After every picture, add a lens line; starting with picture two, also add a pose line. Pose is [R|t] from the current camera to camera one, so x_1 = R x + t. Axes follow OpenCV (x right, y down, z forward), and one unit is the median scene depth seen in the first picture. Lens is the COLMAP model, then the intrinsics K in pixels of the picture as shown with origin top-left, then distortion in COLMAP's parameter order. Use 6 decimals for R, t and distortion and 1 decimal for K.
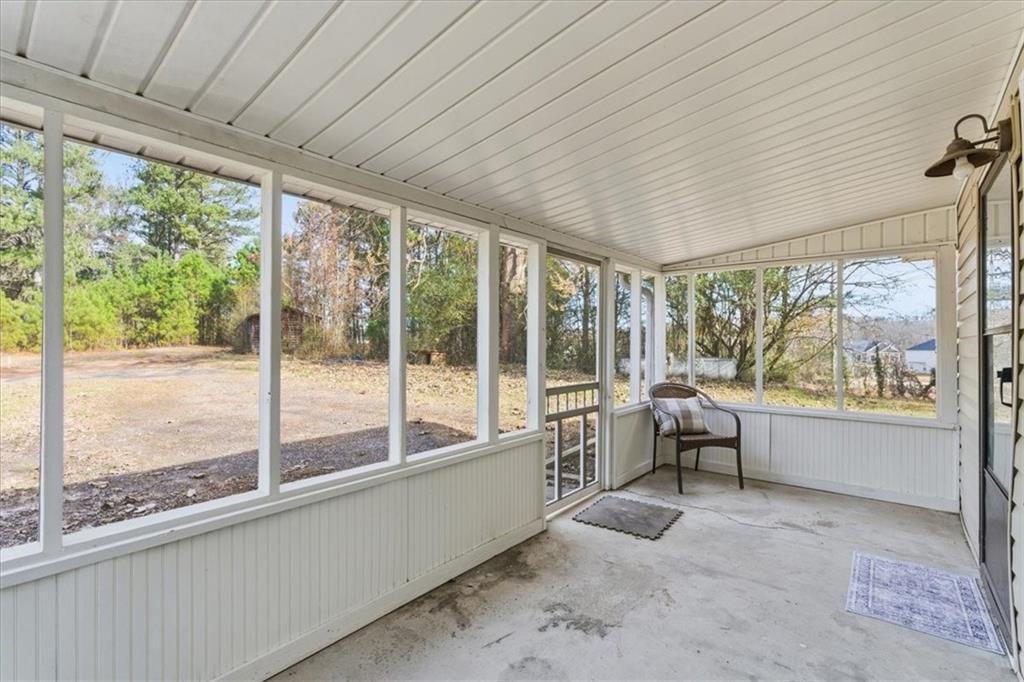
lens RADIAL K [[468.0, 0, 513.5], [0, 468.0, 339.5], [0, 0, 1]] dist [-0.001977, 0.000154]
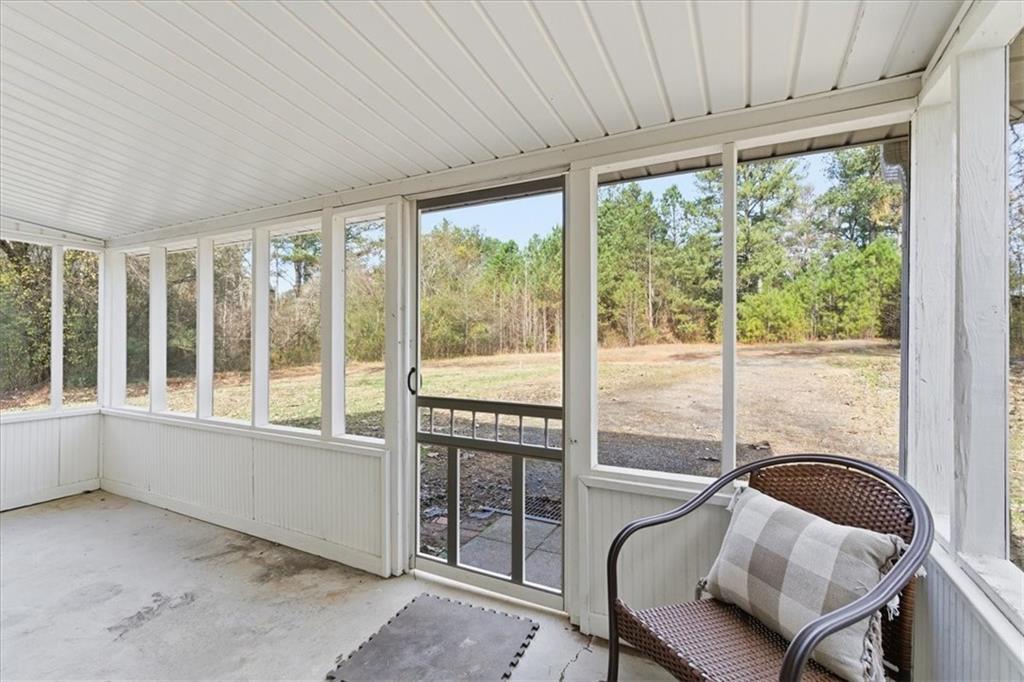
lens RADIAL K [[468.0, 0, 514.1], [0, 468.0, 339.6], [0, 0, 1]] dist [-0.001977, 0.000154]
pose [[0.203781, 0.008825, -0.978977, 0.093052], [0.005332, 0.999935, 0.010124, 0.001662], [0.979002, -0.007283, 0.203721, 0.115559]]
